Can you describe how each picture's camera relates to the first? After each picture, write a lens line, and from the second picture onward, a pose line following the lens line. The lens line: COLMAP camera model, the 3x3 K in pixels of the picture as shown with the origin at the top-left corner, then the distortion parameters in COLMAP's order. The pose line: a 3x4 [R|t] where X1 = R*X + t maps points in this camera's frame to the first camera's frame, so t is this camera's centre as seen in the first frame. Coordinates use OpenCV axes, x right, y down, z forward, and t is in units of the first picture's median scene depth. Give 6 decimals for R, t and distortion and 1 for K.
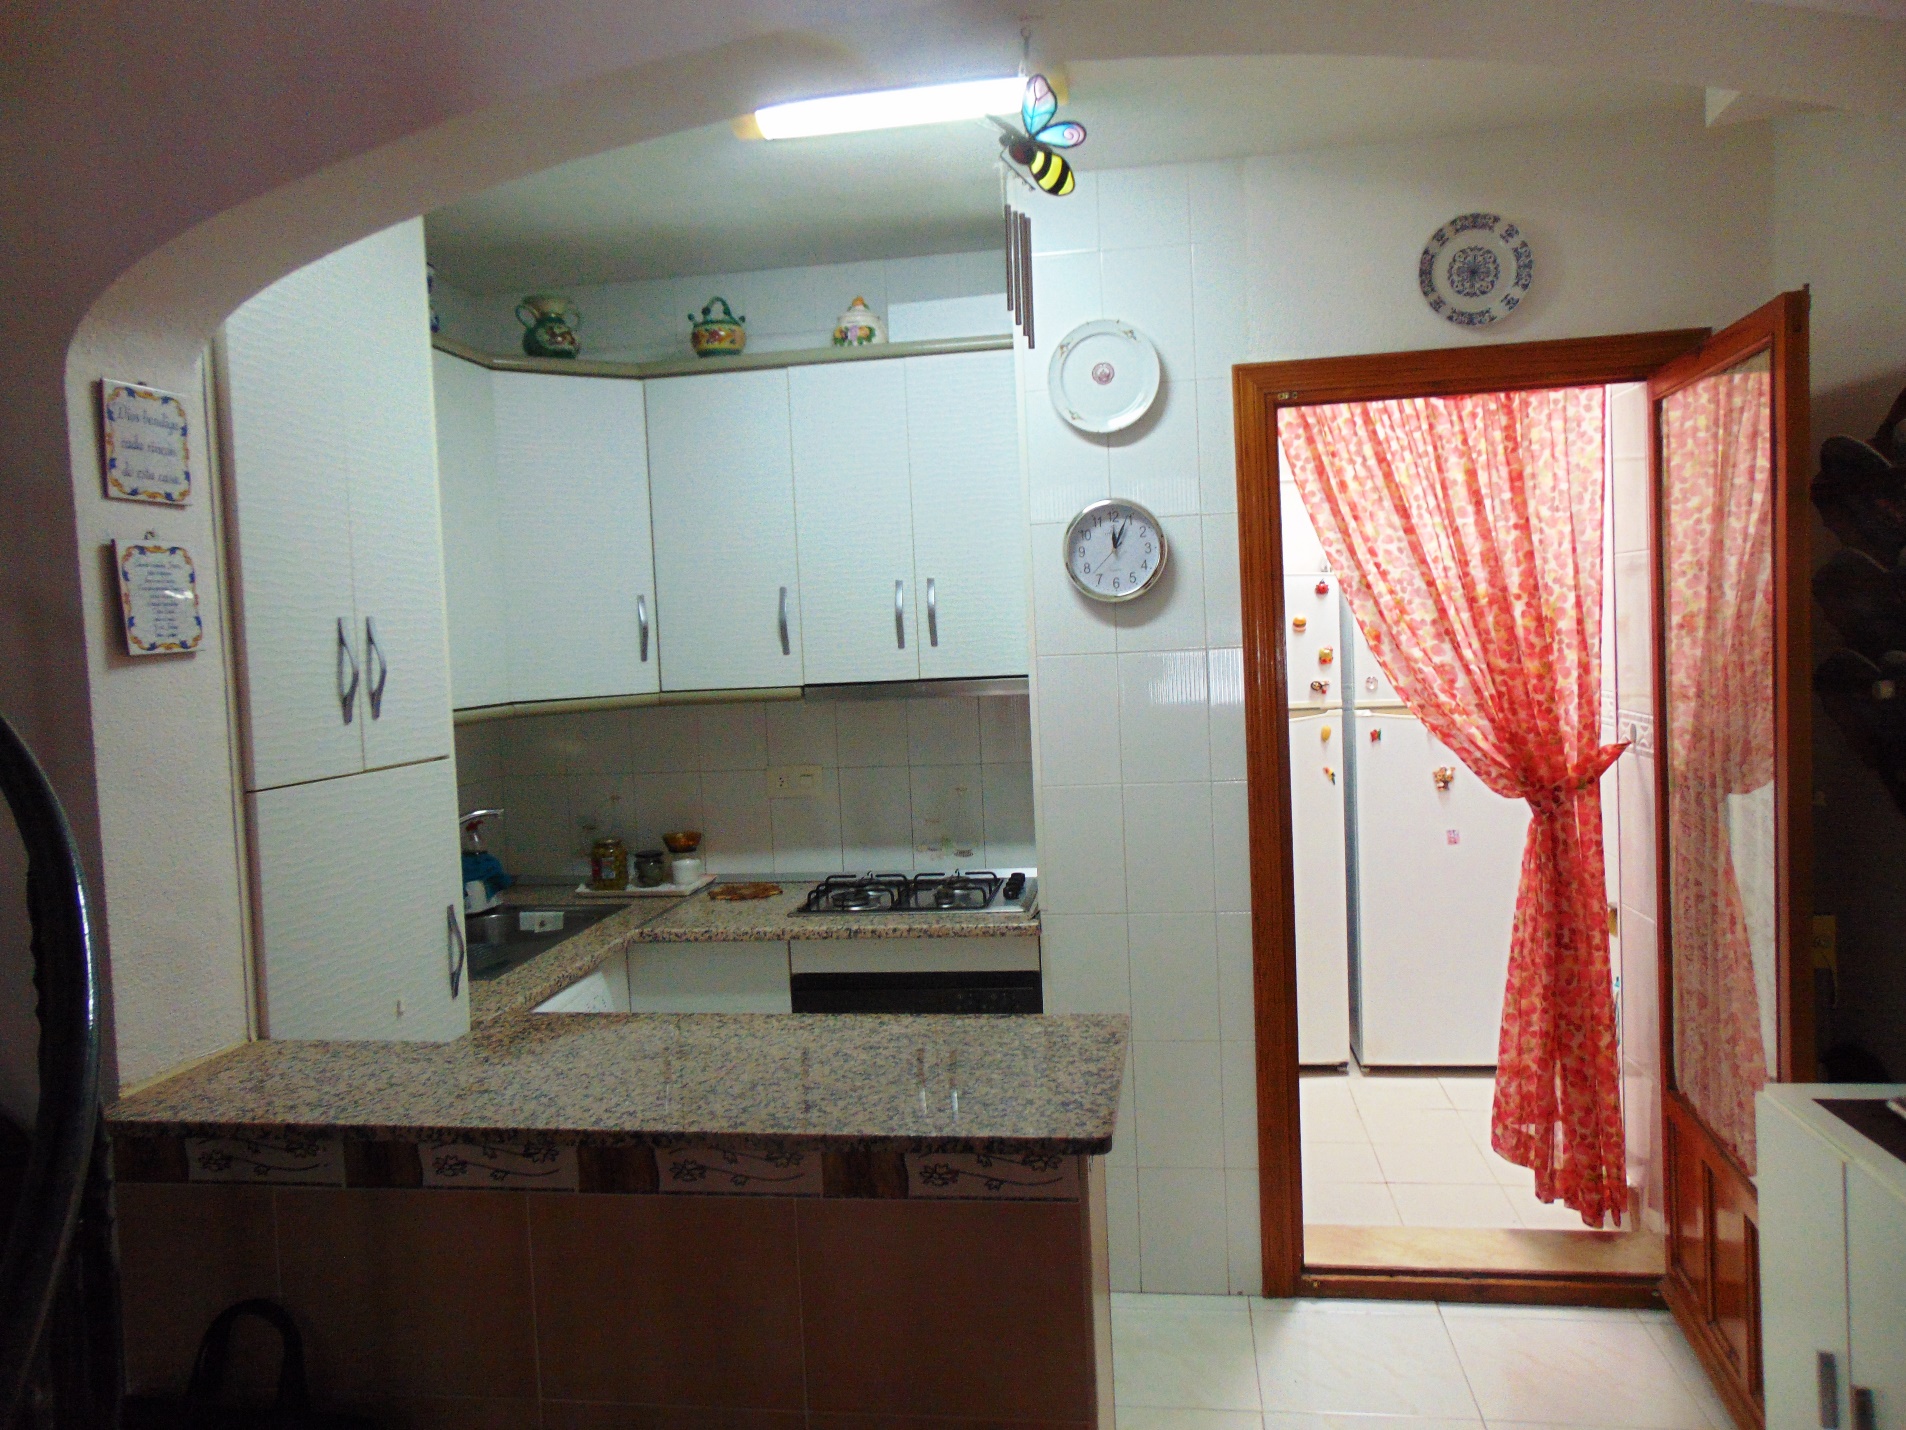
lens RADIAL K [[1429.1, 0, 957.6], [0, 1429.1, 717.6], [0, 0, 1]] dist [-0.009449, 0.033309]
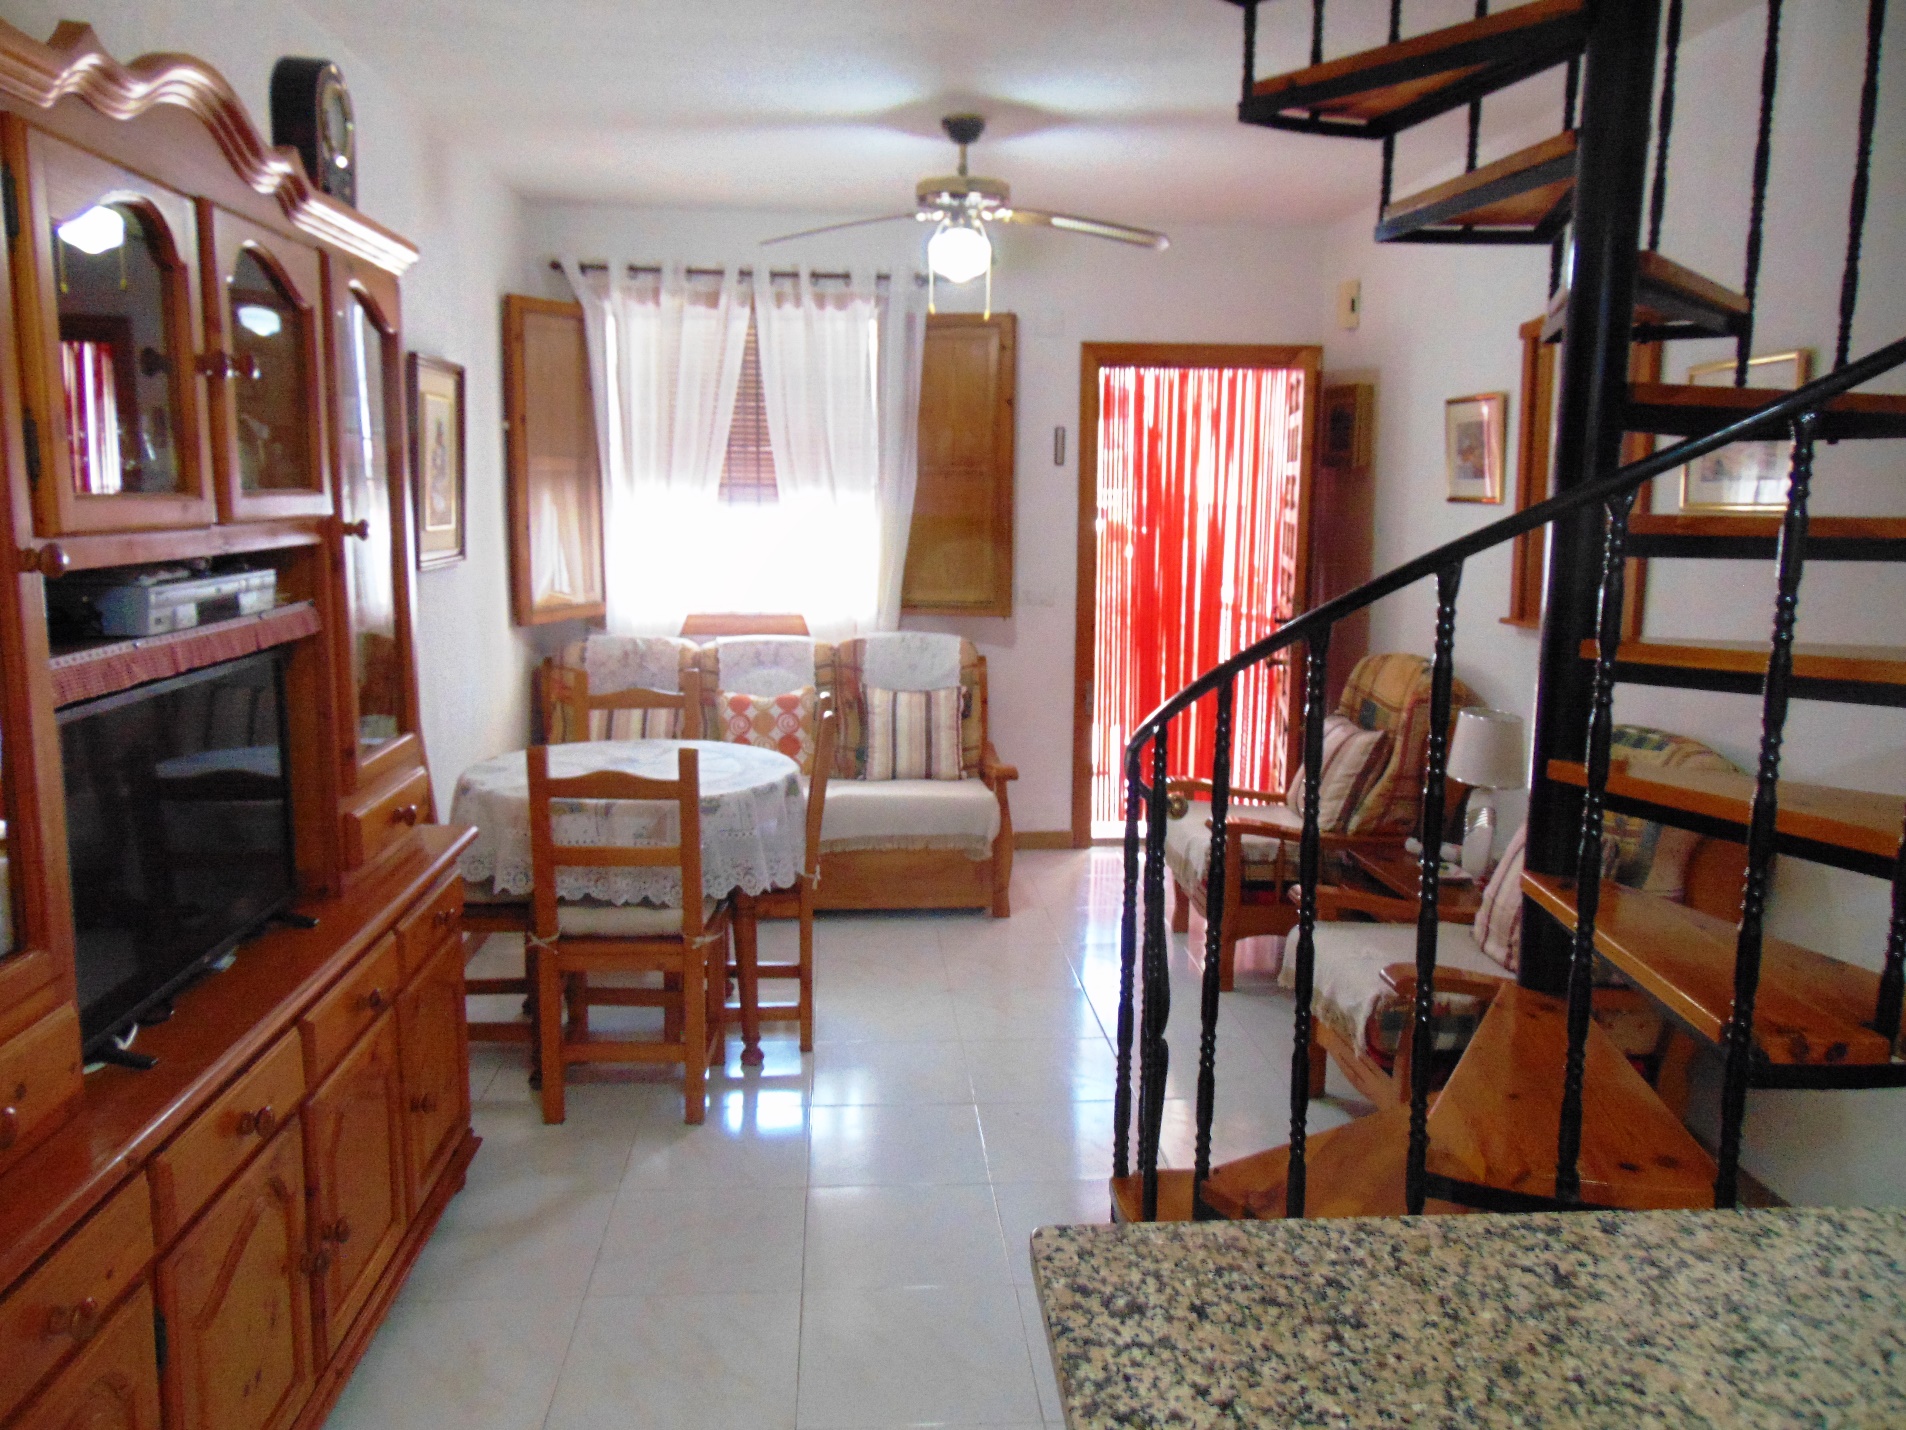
lens RADIAL K [[1429.1, 0, 952.1], [0, 1429.1, 708.9], [0, 0, 1]] dist [-0.009449, 0.033309]
pose [[-0.975031, 0.068219, -0.211331, 0.140359], [0.019849, 0.974609, 0.223032, -0.050576], [0.221180, 0.213268, -0.951628, 0.825777]]
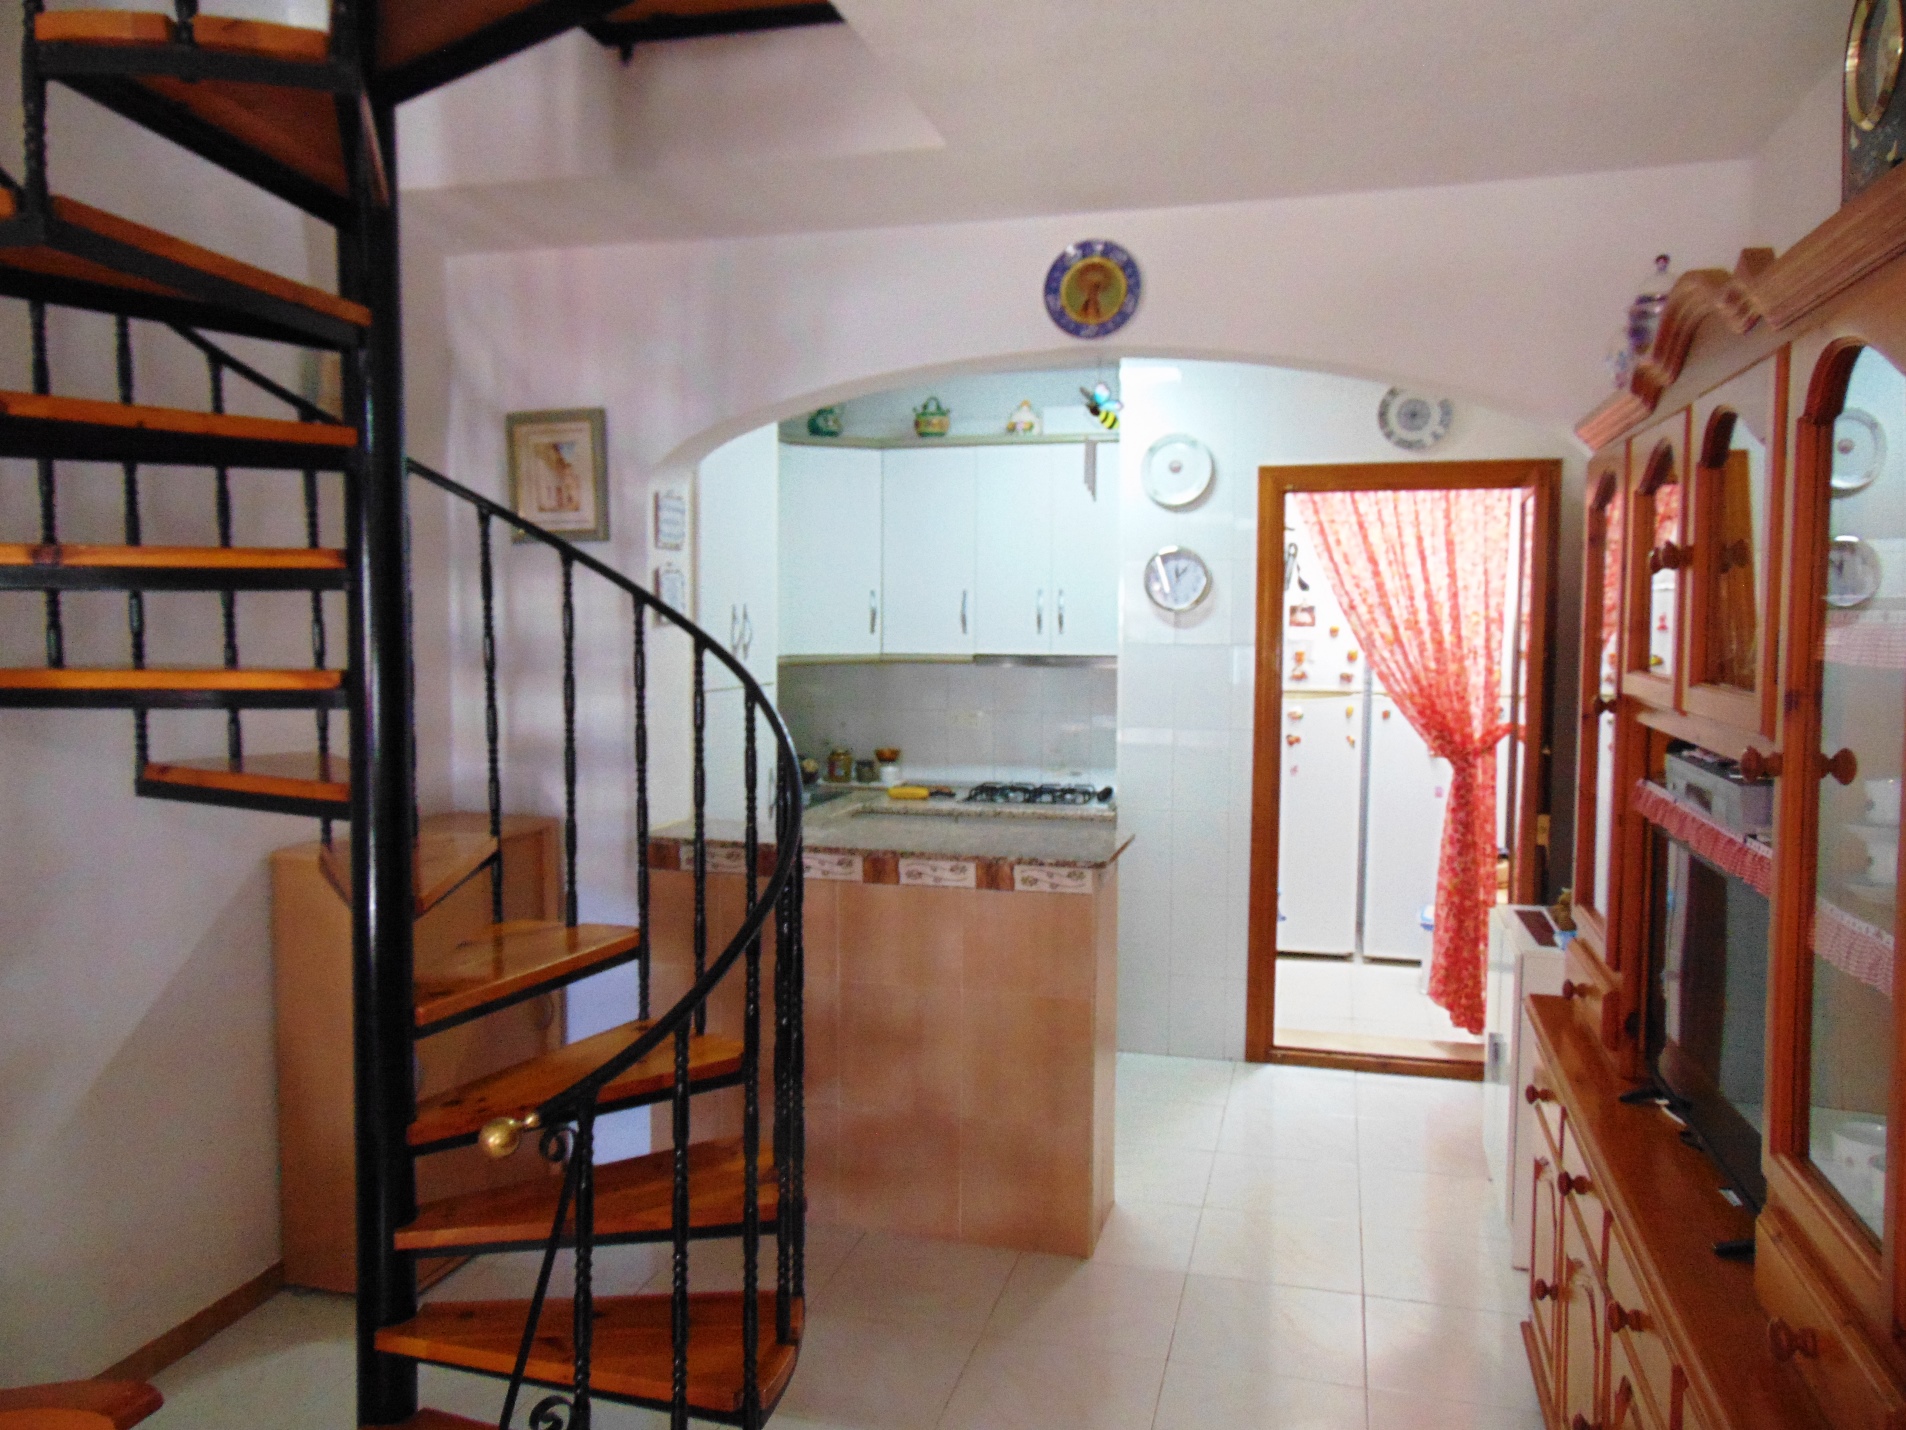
lens RADIAL K [[1429.1, 0, 948.6], [0, 1429.1, 716.9], [0, 0, 1]] dist [-0.009449, 0.033309]
pose [[0.991507, 0.058652, -0.116076, 0.050132], [-0.056831, 0.998204, 0.018937, 0.017496], [0.116978, -0.012180, 0.993060, -0.568035]]
